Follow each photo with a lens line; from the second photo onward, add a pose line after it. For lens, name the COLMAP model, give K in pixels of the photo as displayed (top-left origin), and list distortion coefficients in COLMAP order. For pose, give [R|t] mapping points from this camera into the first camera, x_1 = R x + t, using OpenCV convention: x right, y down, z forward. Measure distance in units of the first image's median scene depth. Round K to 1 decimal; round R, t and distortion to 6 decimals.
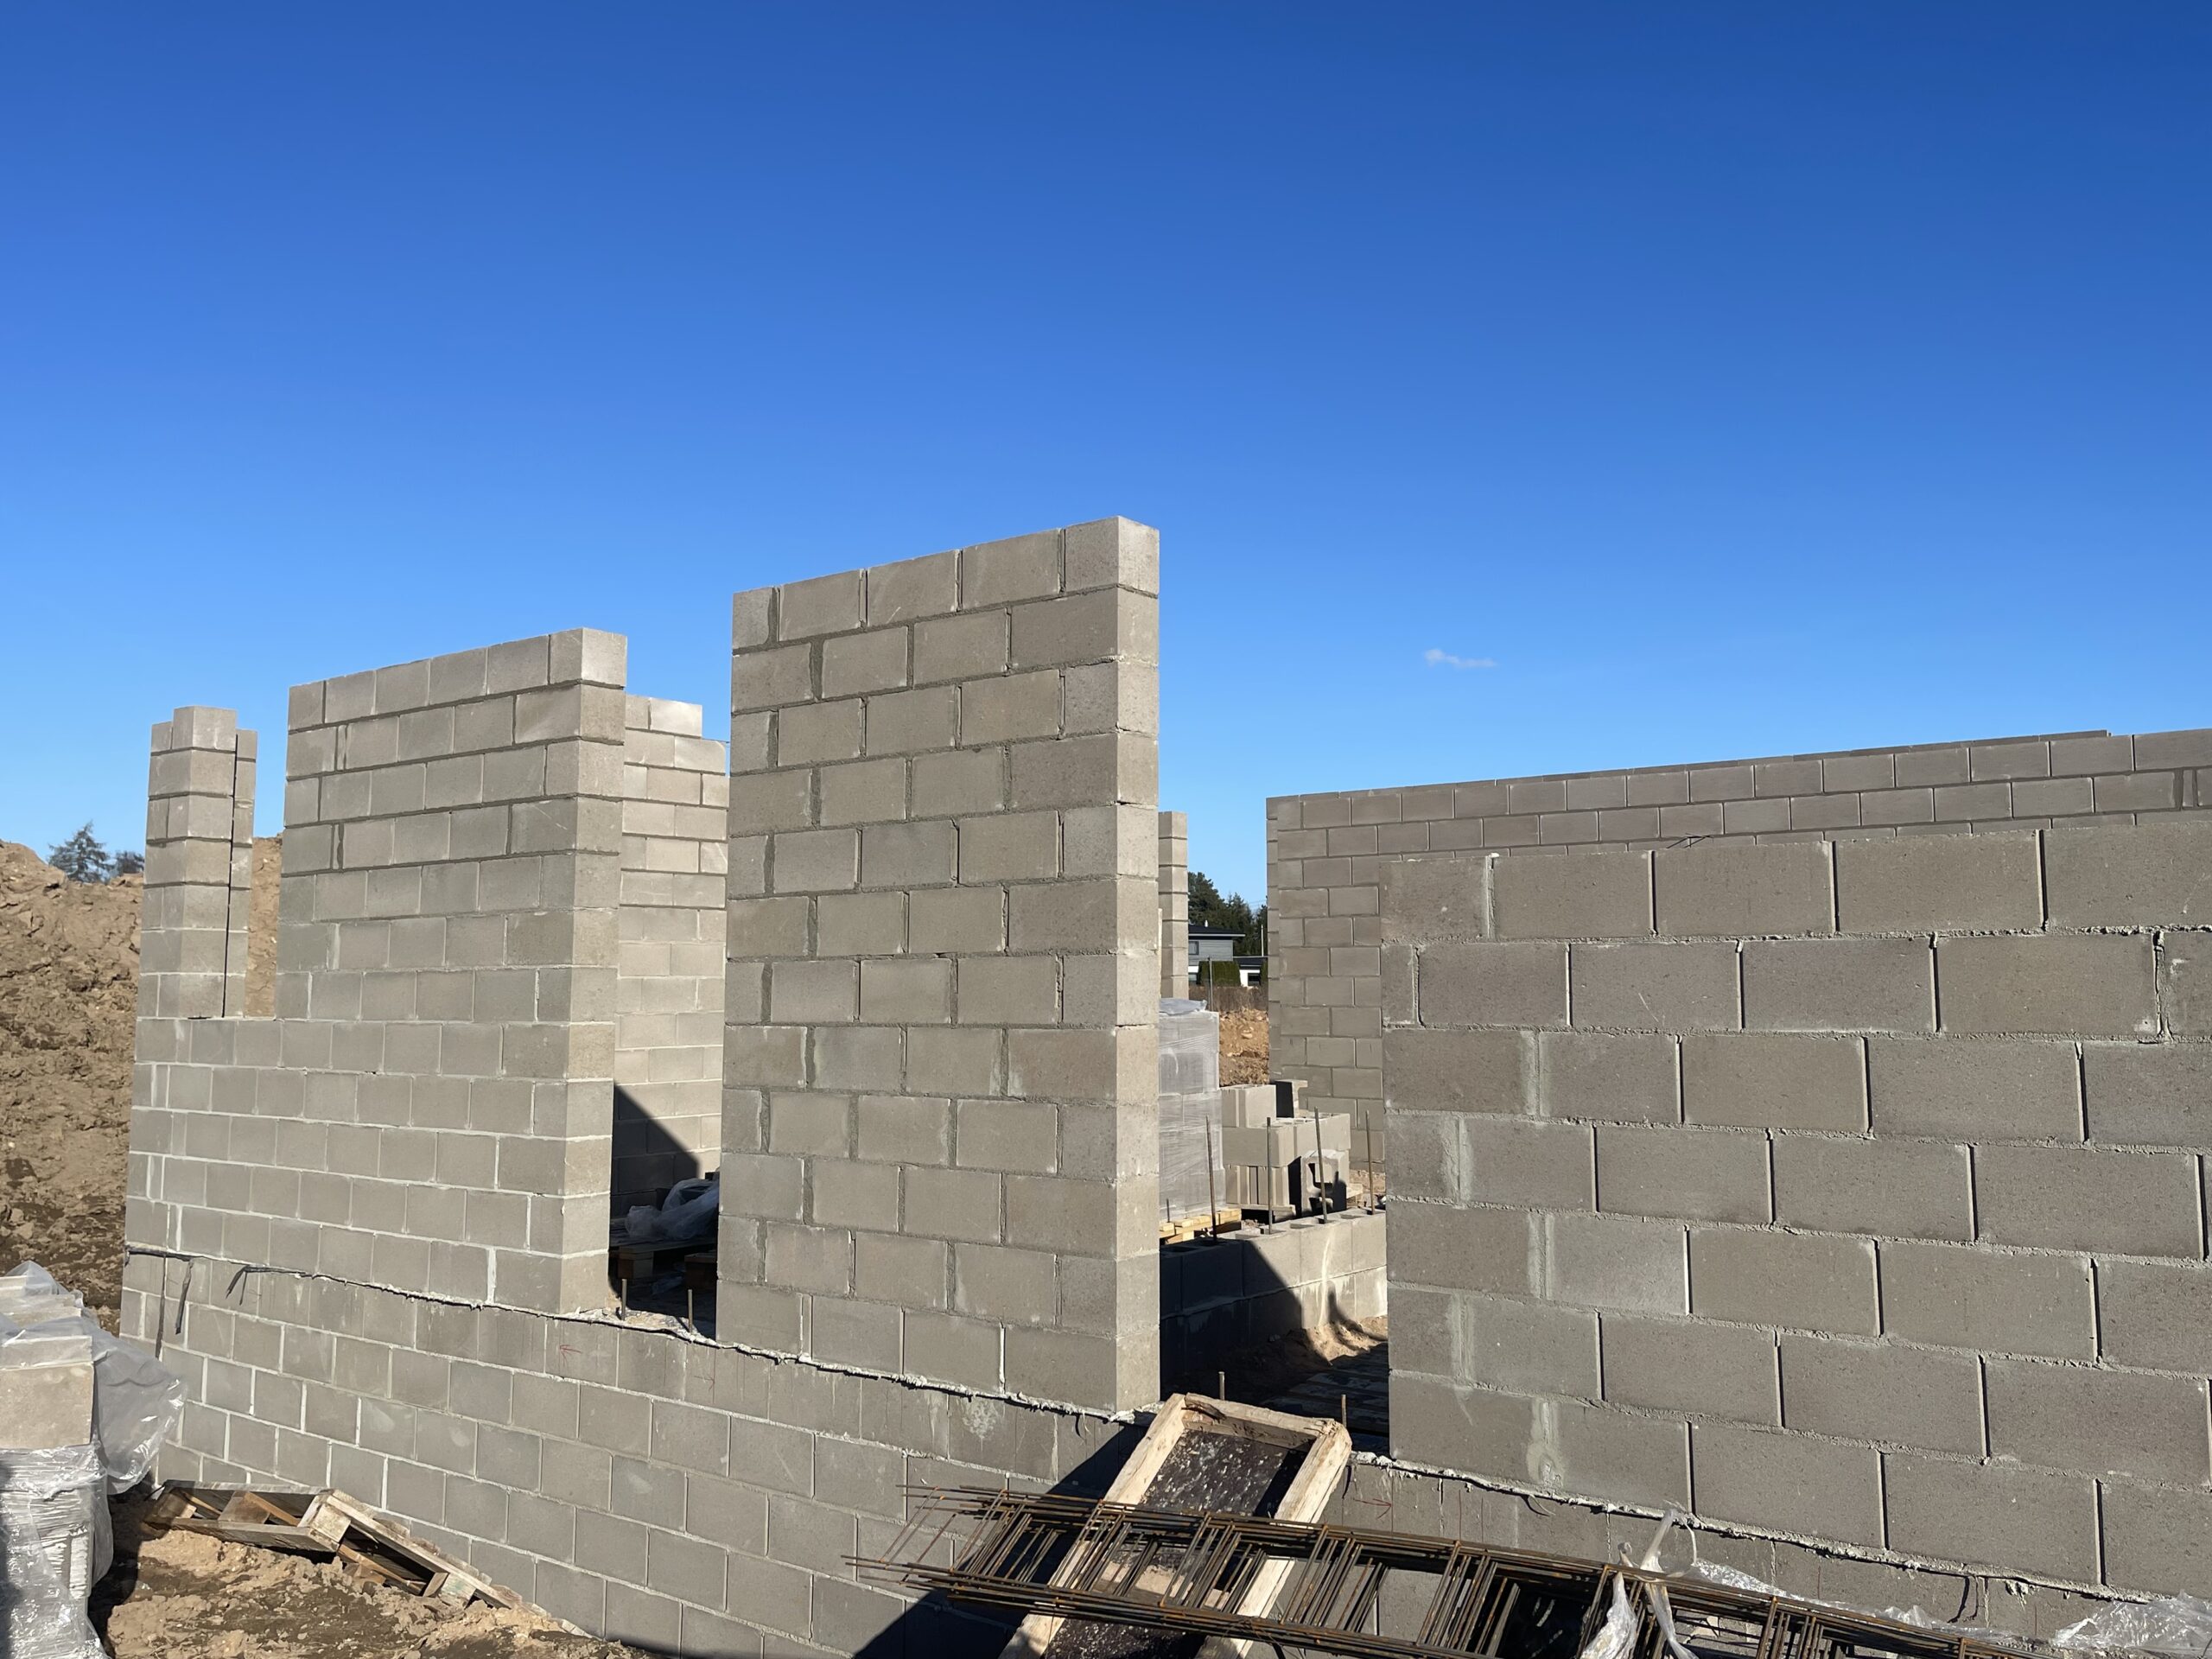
lens RADIAL K [[1773.1, 0, 1149.3], [0, 1773.1, 816.1], [0, 0, 1]] dist [0.078717, -0.055494]
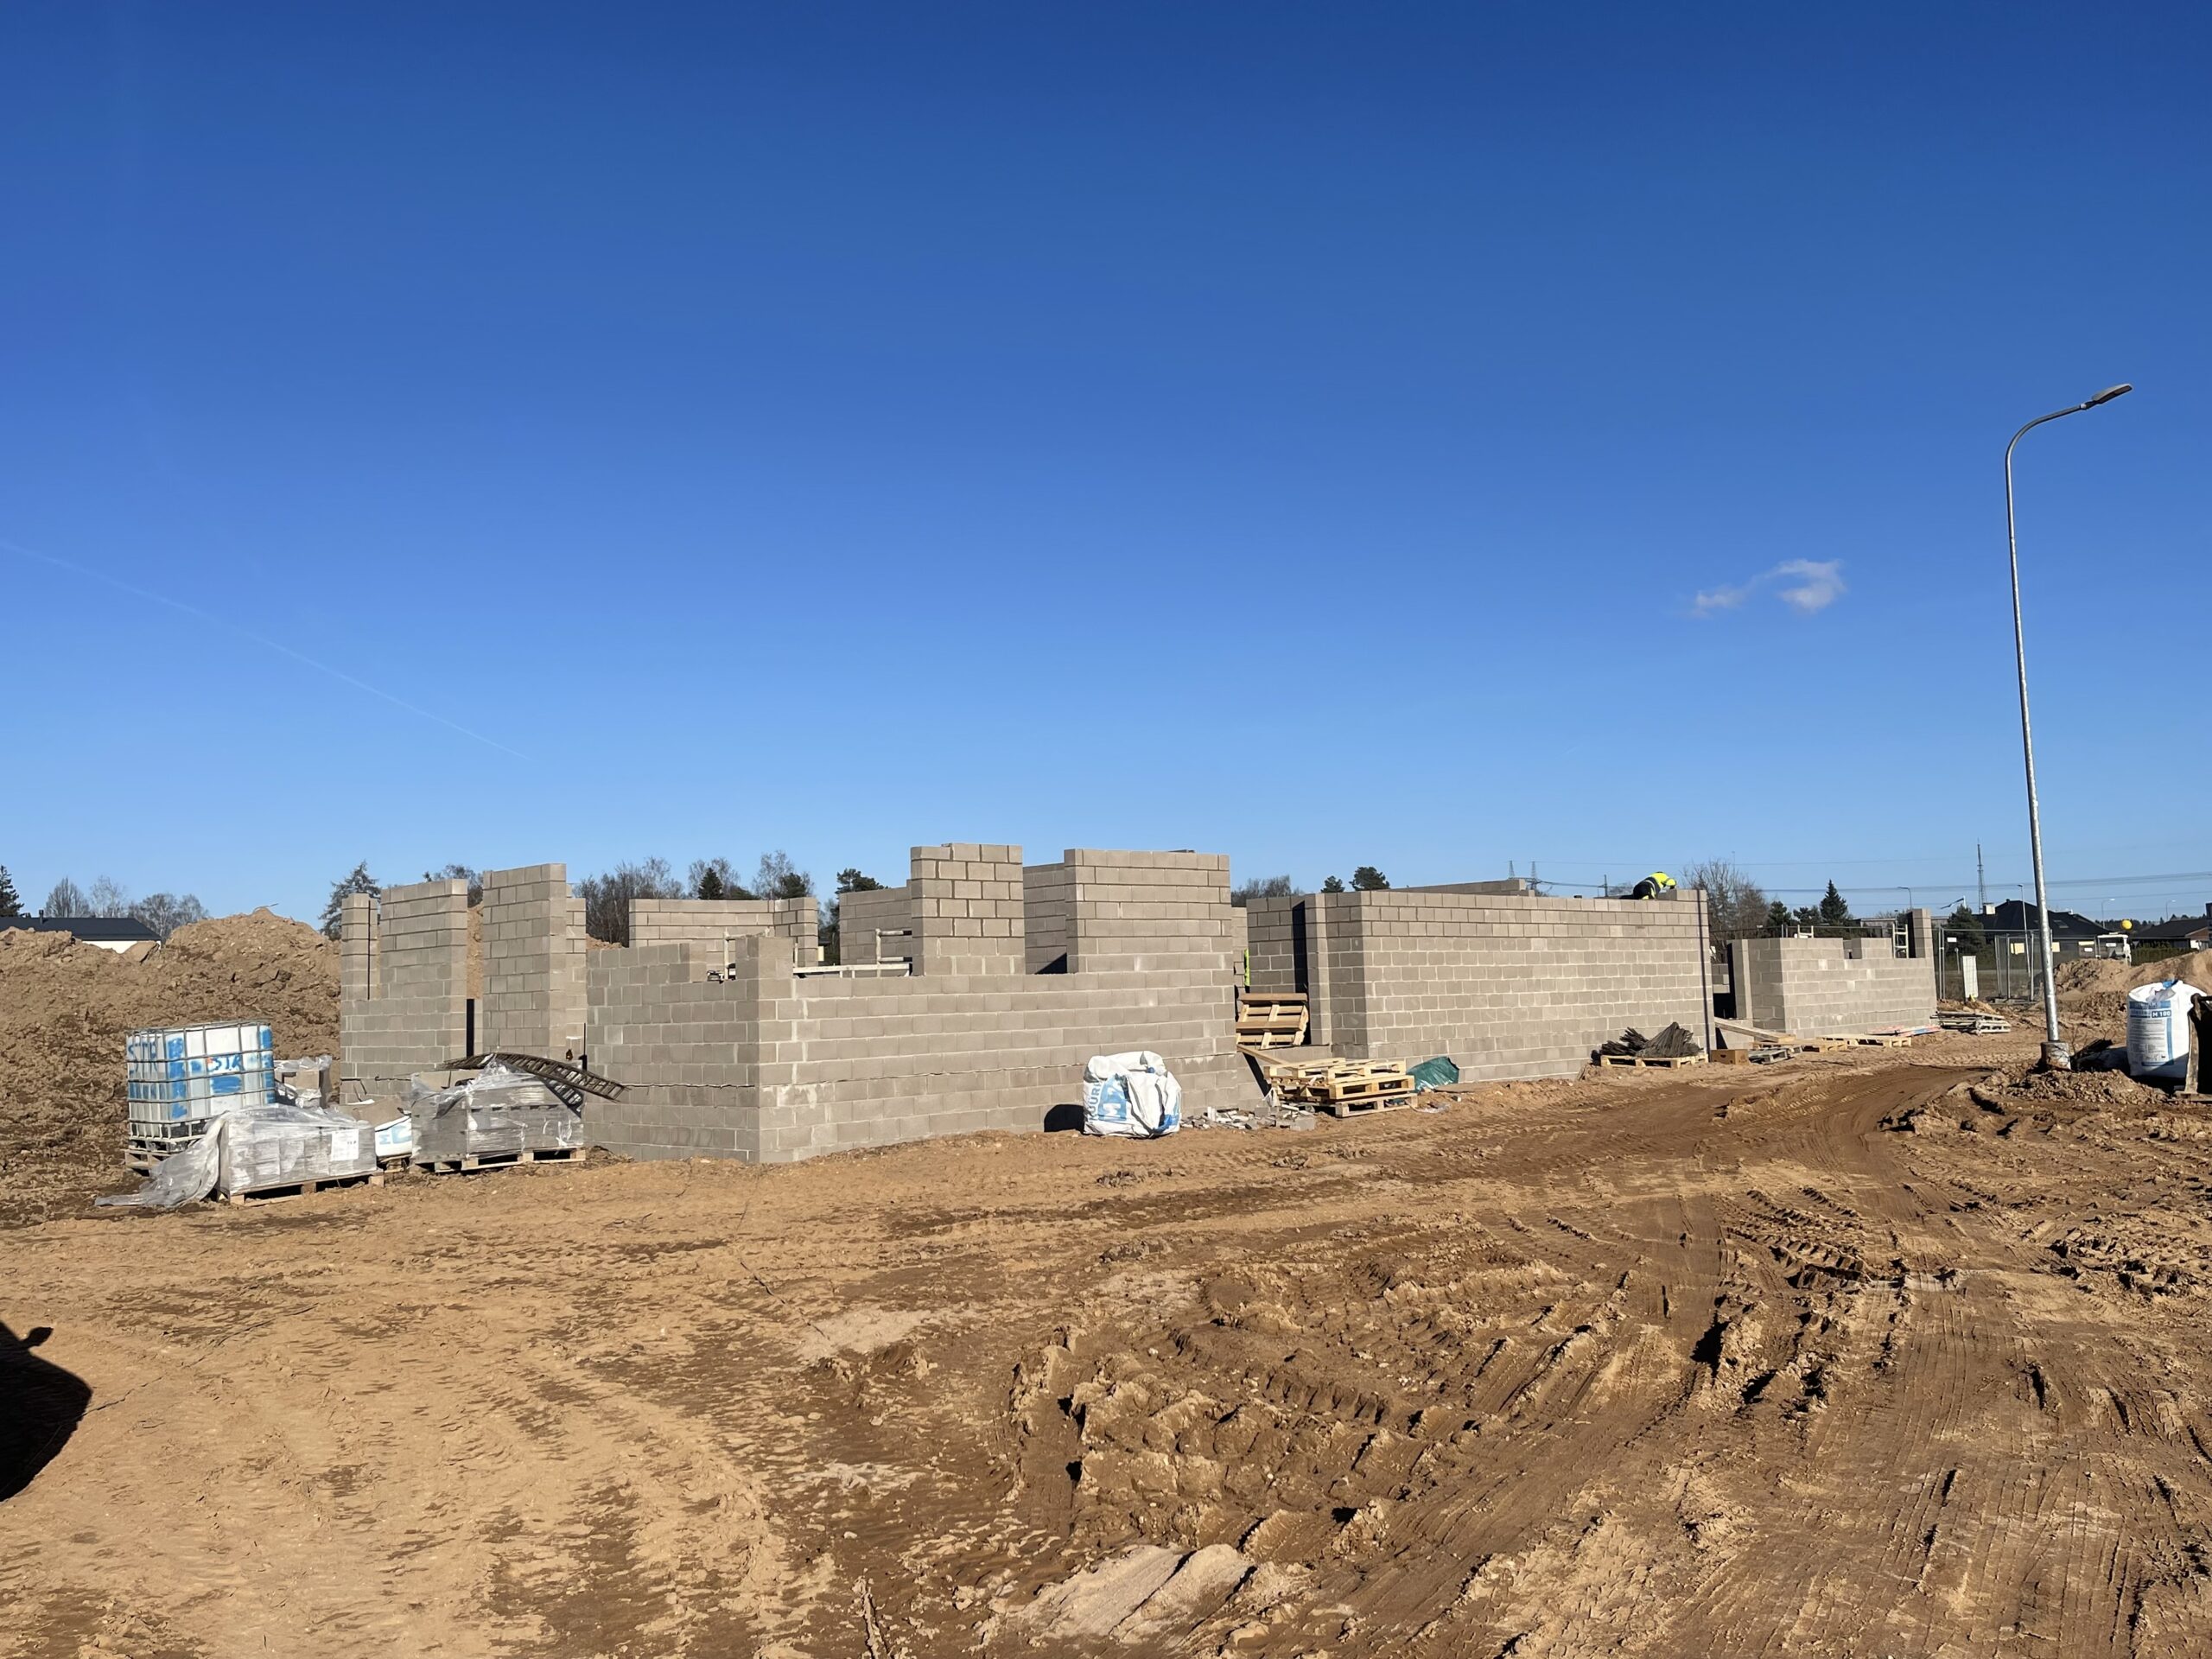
lens RADIAL K [[1773.1, 0, 1098.1], [0, 1773.1, 836.8], [0, 0, 1]] dist [0.078717, -0.055494]
pose [[0.988911, -0.041016, -0.142732, 1.759324], [0.042954, 0.999022, 0.010521, -0.214728], [0.142161, -0.016535, 0.989705, -2.770105]]
